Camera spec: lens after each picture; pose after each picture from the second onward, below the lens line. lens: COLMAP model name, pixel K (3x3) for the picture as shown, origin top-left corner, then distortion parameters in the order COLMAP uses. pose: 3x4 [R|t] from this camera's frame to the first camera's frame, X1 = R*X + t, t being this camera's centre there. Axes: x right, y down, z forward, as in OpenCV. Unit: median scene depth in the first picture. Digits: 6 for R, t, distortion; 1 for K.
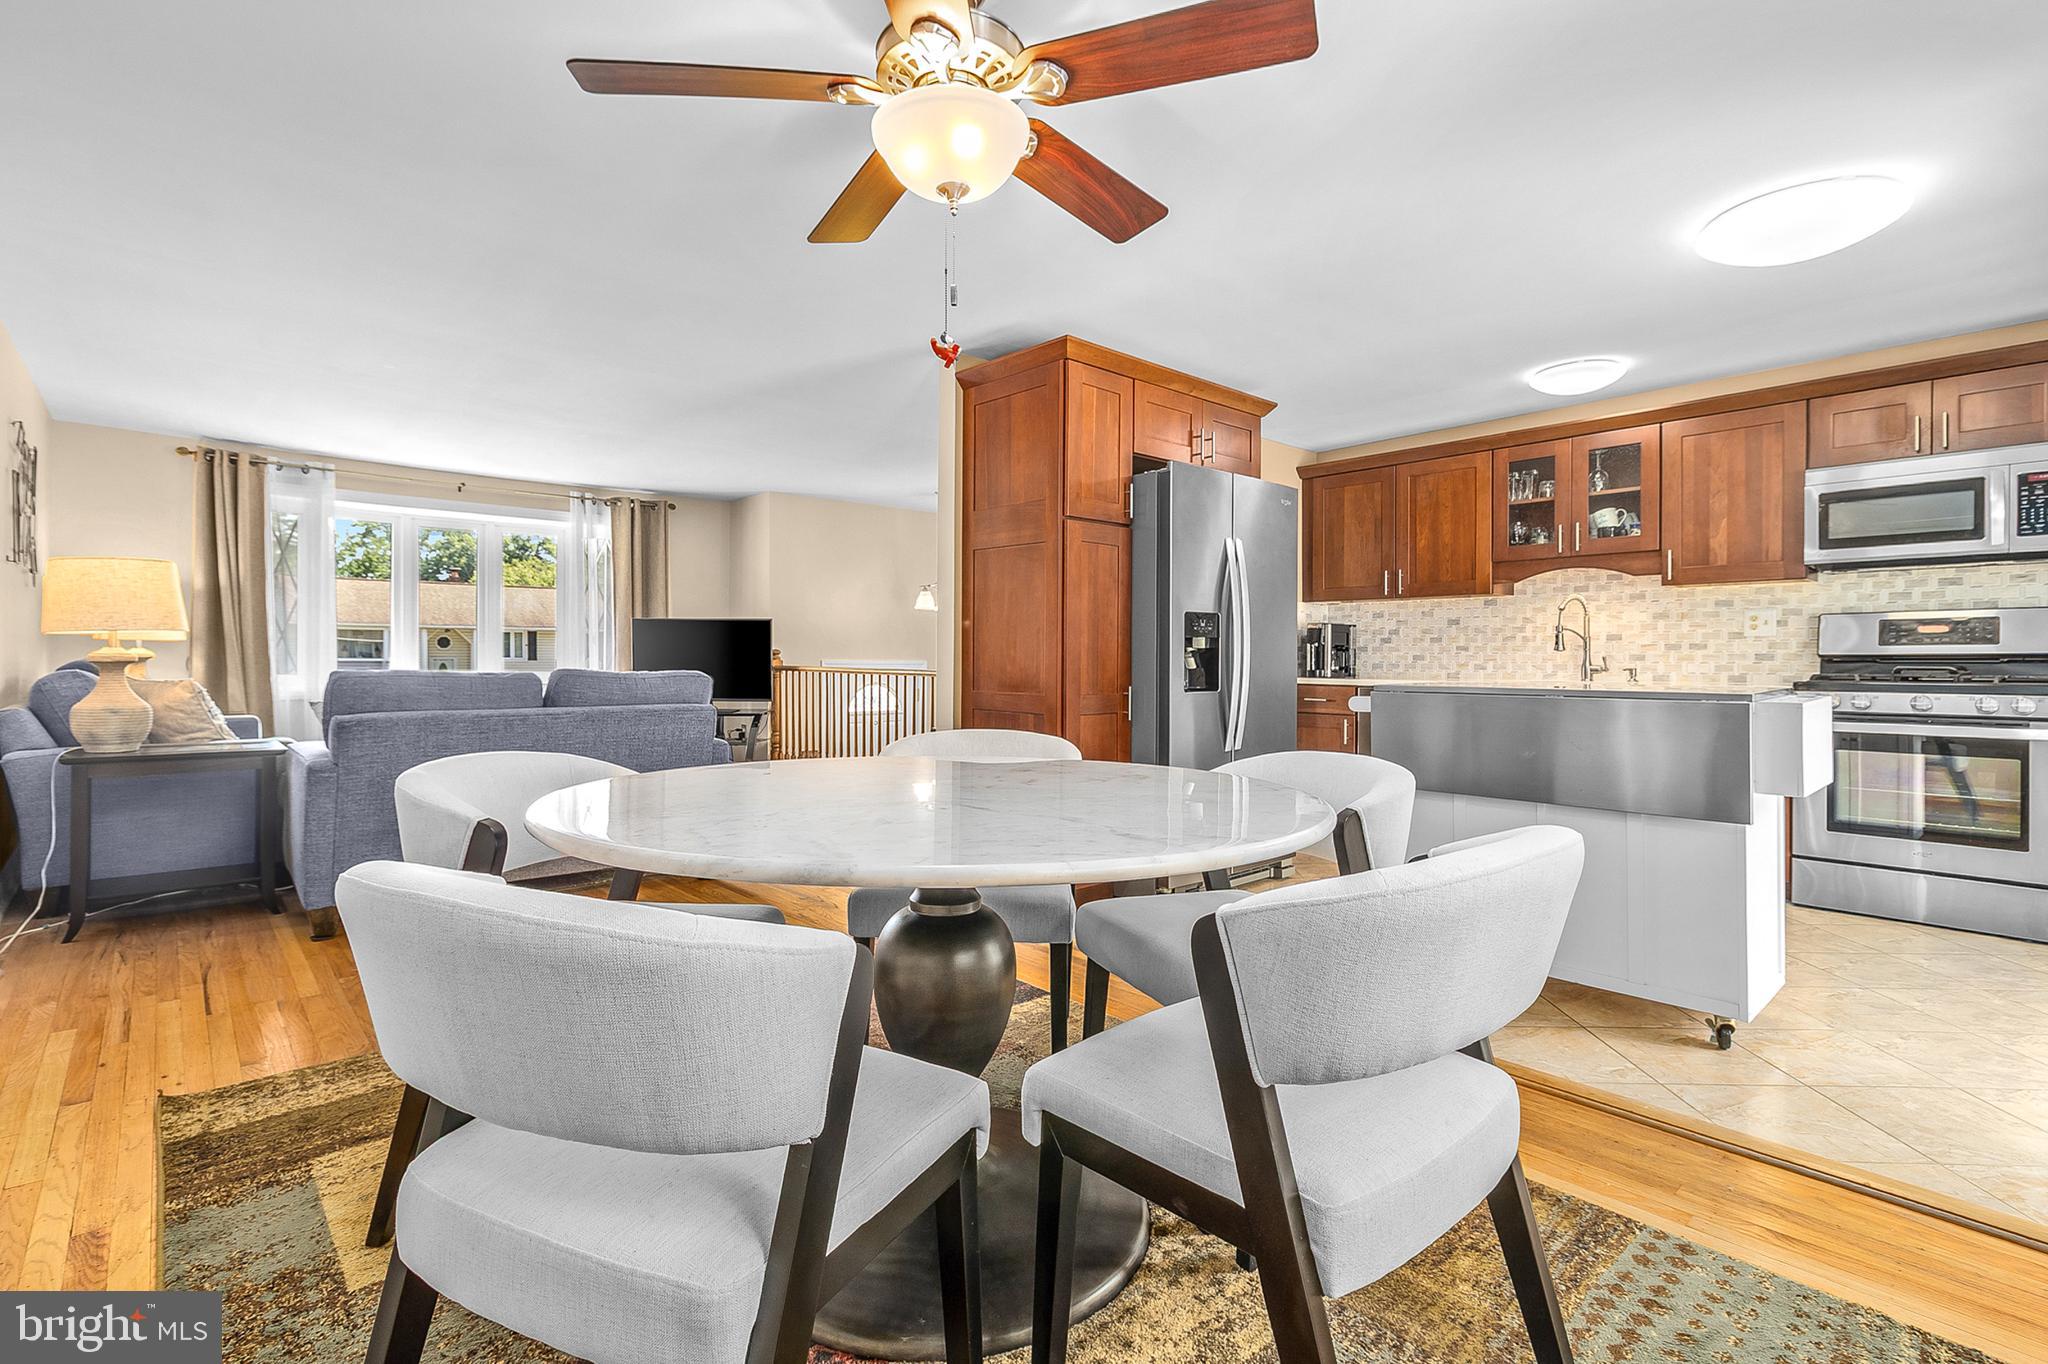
lens RADIAL K [[945.9, 0, 1024.9], [0, 945.9, 665.2], [0, 0, 1]] dist [0.005901, 0.000299]
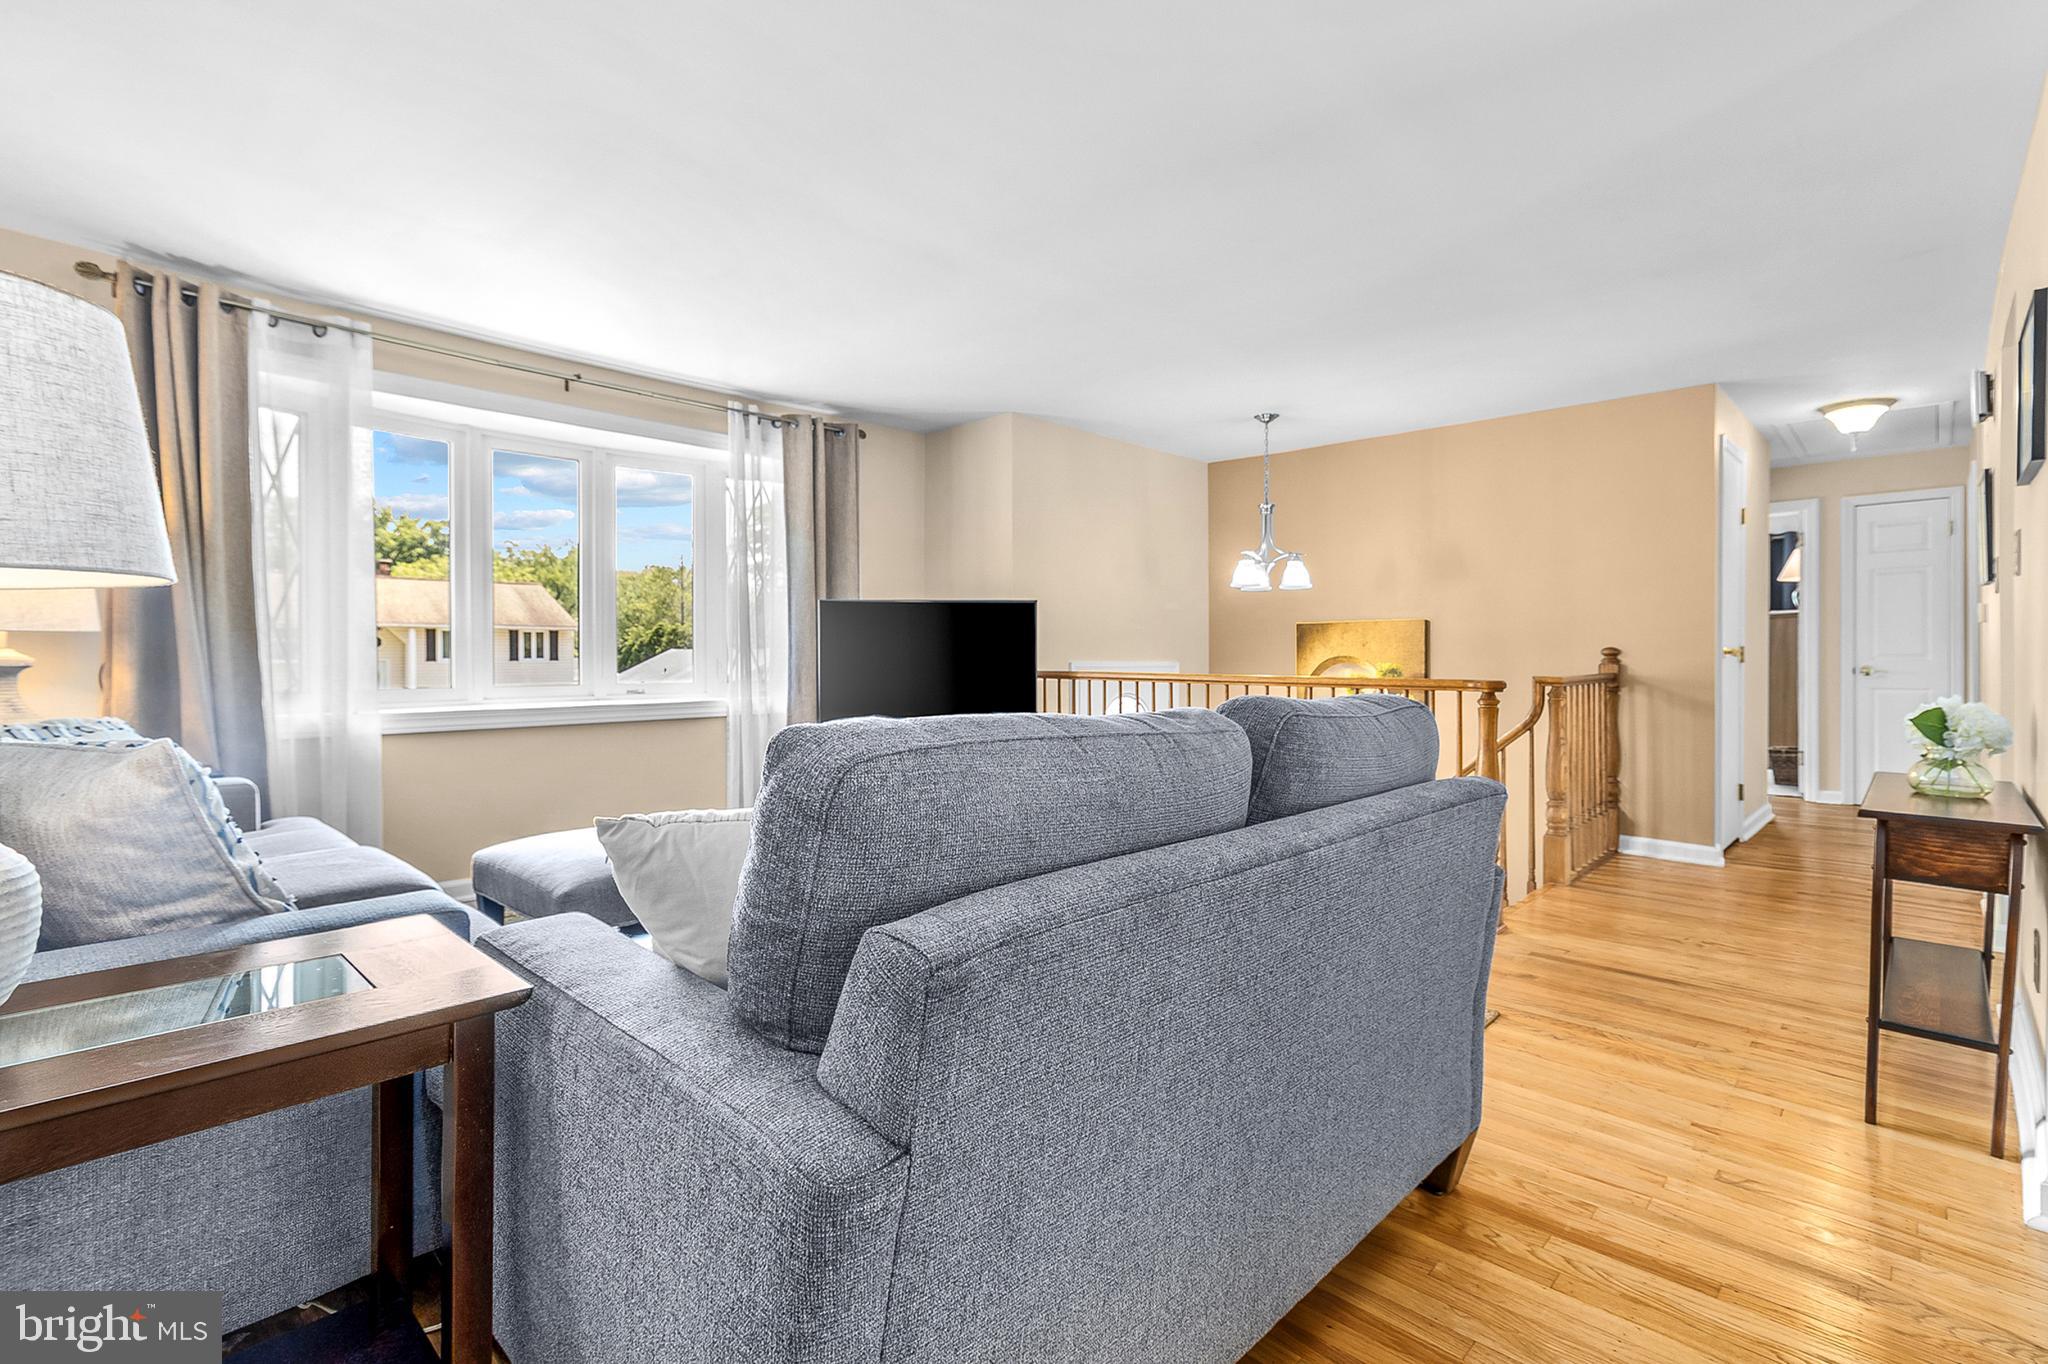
lens RADIAL K [[945.9, 0, 1026.4], [0, 945.9, 669.6], [0, 0, 1]] dist [0.005901, 0.000299]
pose [[0.998024, -0.008276, 0.062288, -0.489923], [0.008137, 0.999964, 0.002474, -0.003687], [-0.062306, -0.001962, 0.998055, 0.536044]]
